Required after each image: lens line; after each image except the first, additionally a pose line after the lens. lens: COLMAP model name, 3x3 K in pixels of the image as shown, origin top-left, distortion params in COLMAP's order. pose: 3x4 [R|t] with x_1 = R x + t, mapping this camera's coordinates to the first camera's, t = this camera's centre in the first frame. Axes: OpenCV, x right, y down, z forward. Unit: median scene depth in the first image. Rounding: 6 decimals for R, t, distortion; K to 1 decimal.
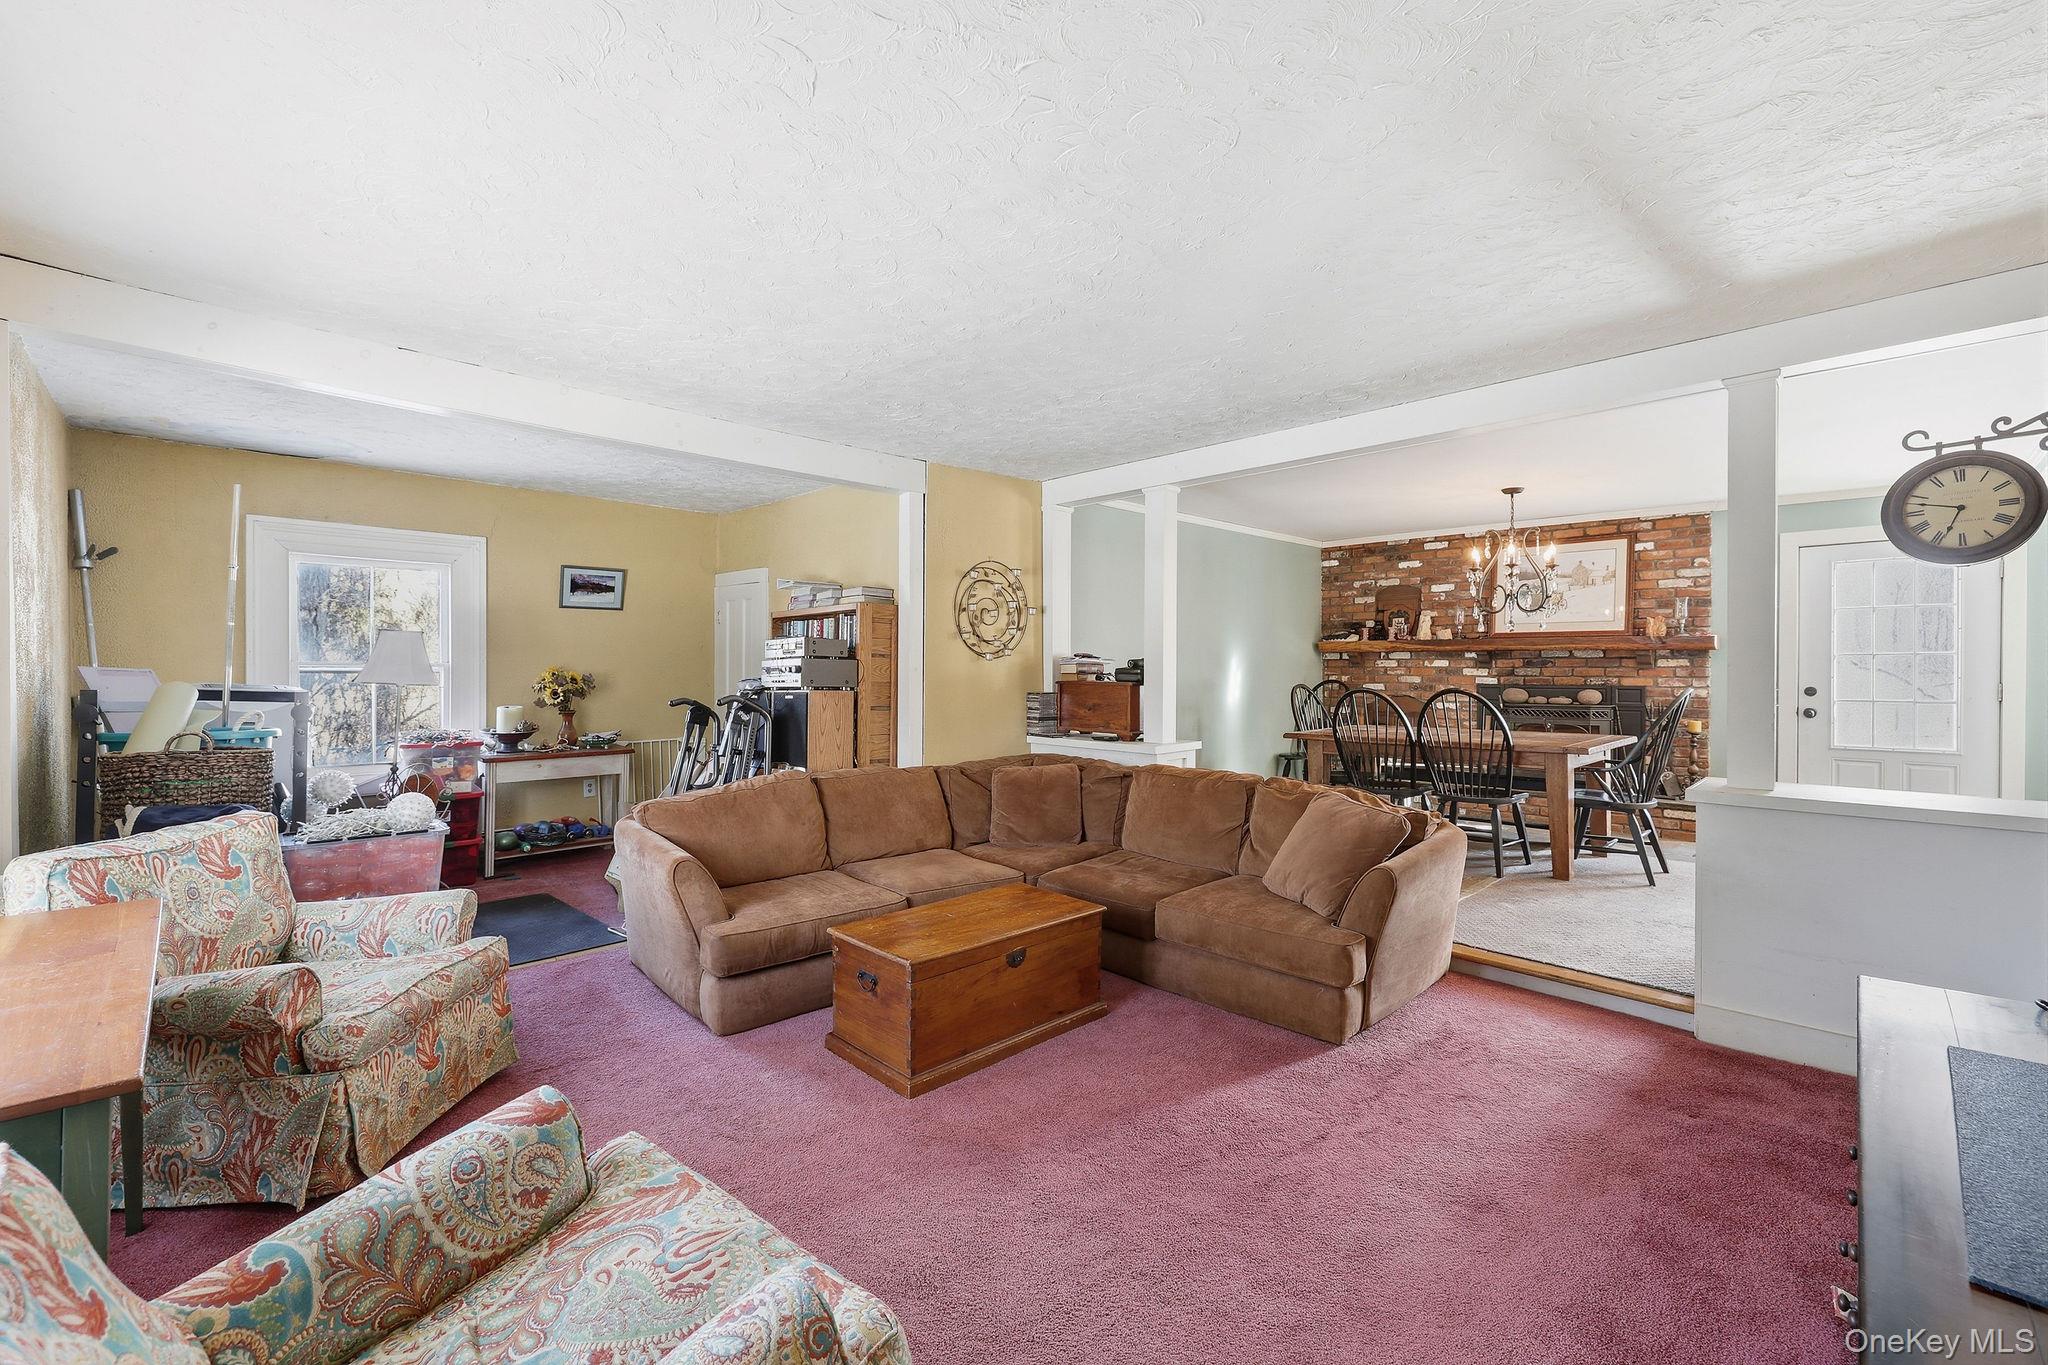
lens RADIAL K [[851.4, 0, 1026.5], [0, 851.4, 671.9], [0, 0, 1]] dist [-0.001746, 0.000008]
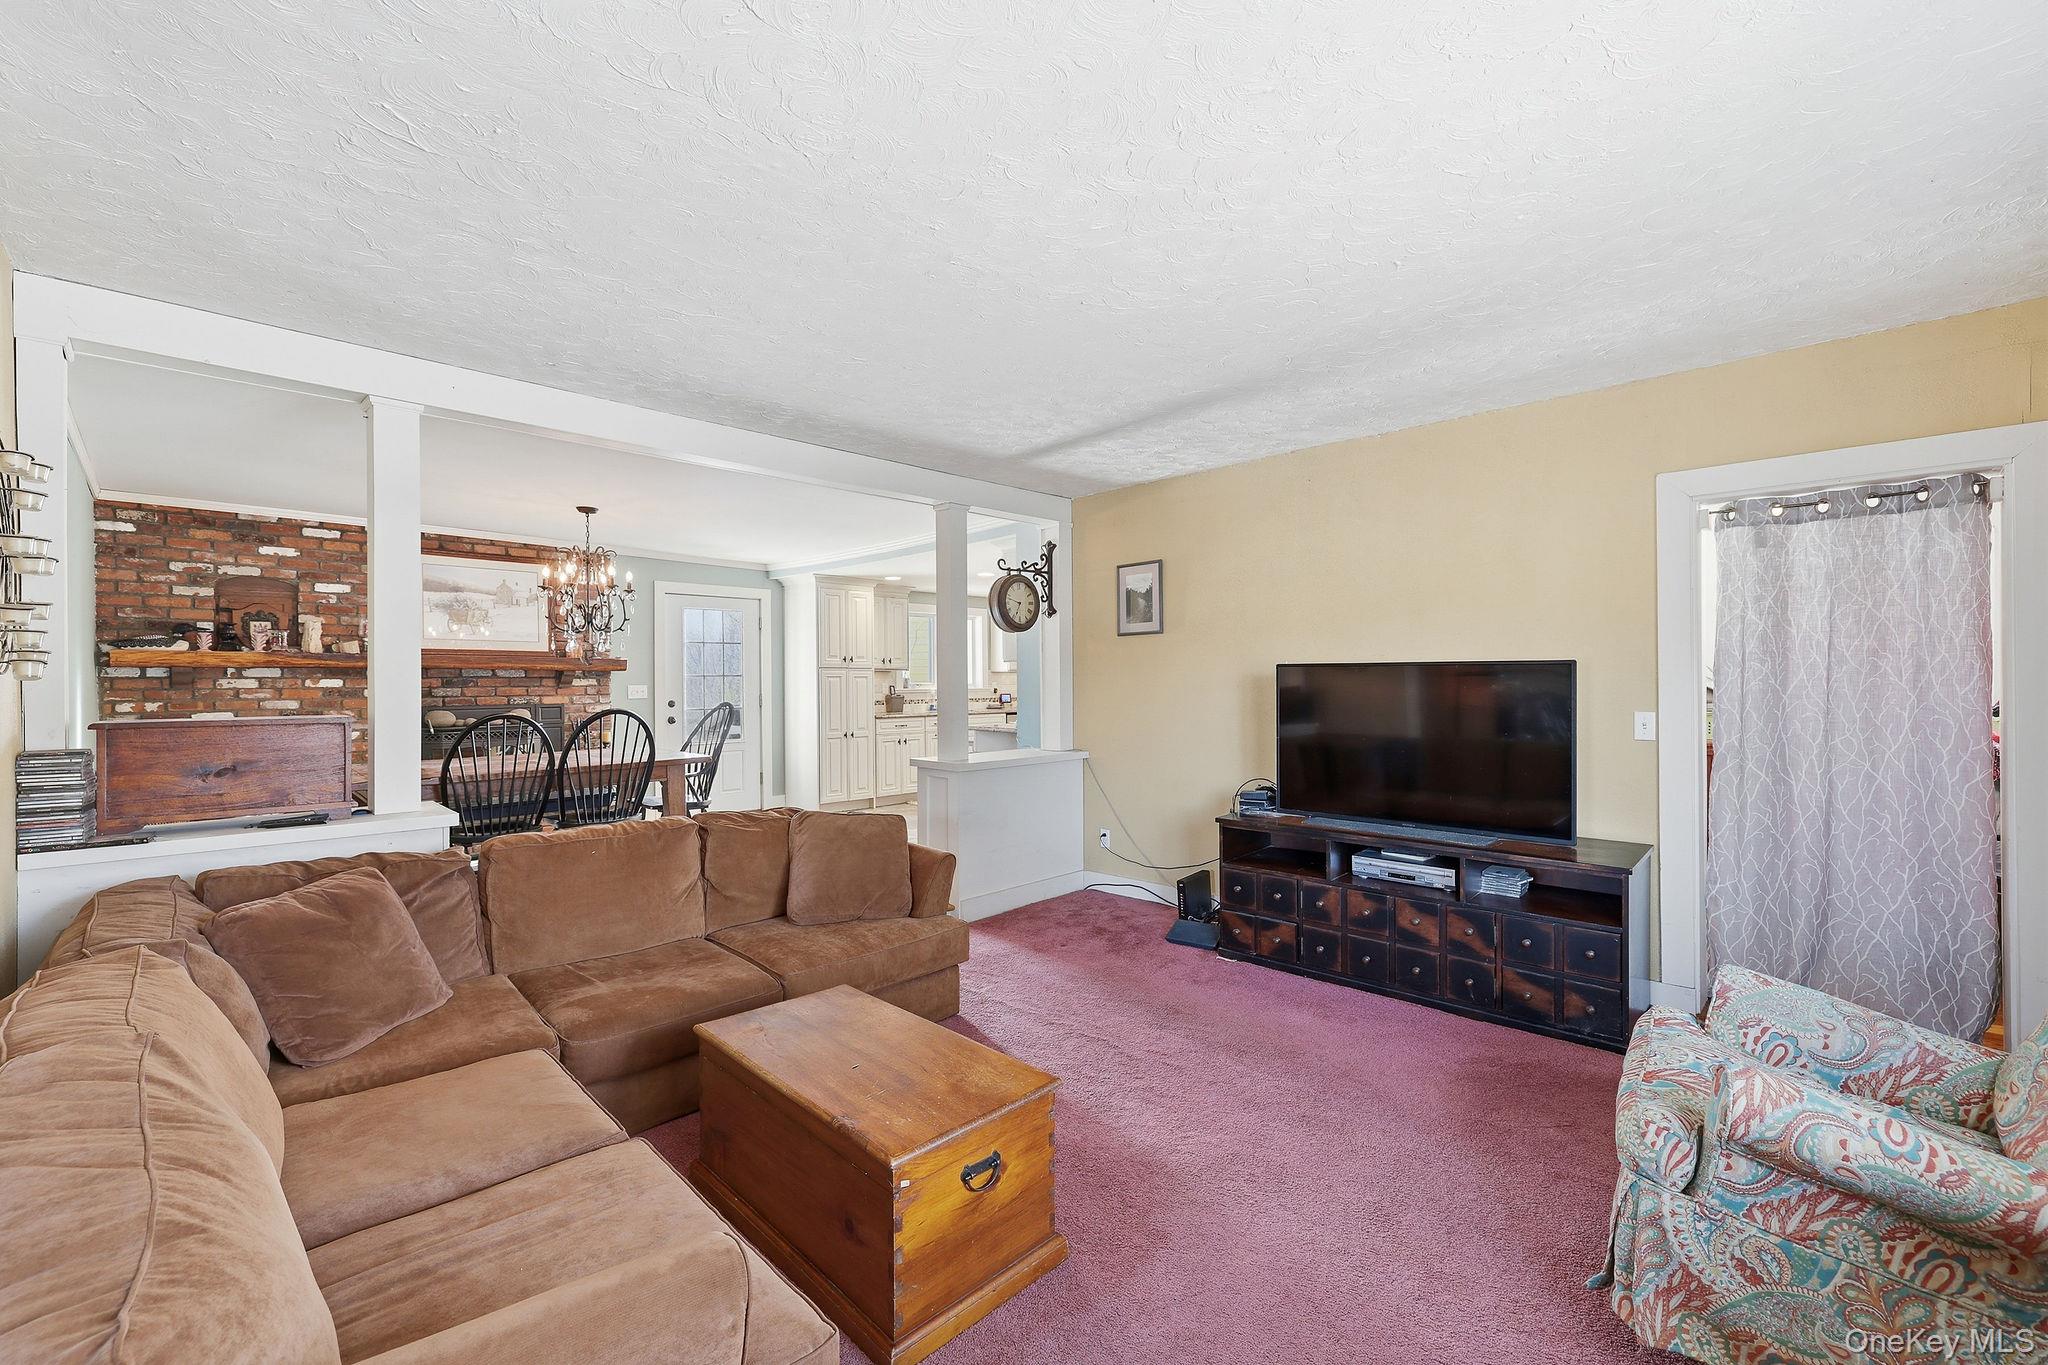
lens RADIAL K [[851.4, 0, 1025.8], [0, 851.4, 682.8], [0, 0, 1]] dist [-0.001746, 0.000008]
pose [[-0.014522, -0.001649, 0.999893, -0.316200], [0.011633, 0.999931, 0.001818, -0.004347], [-0.999827, 0.011659, -0.014502, 0.365386]]
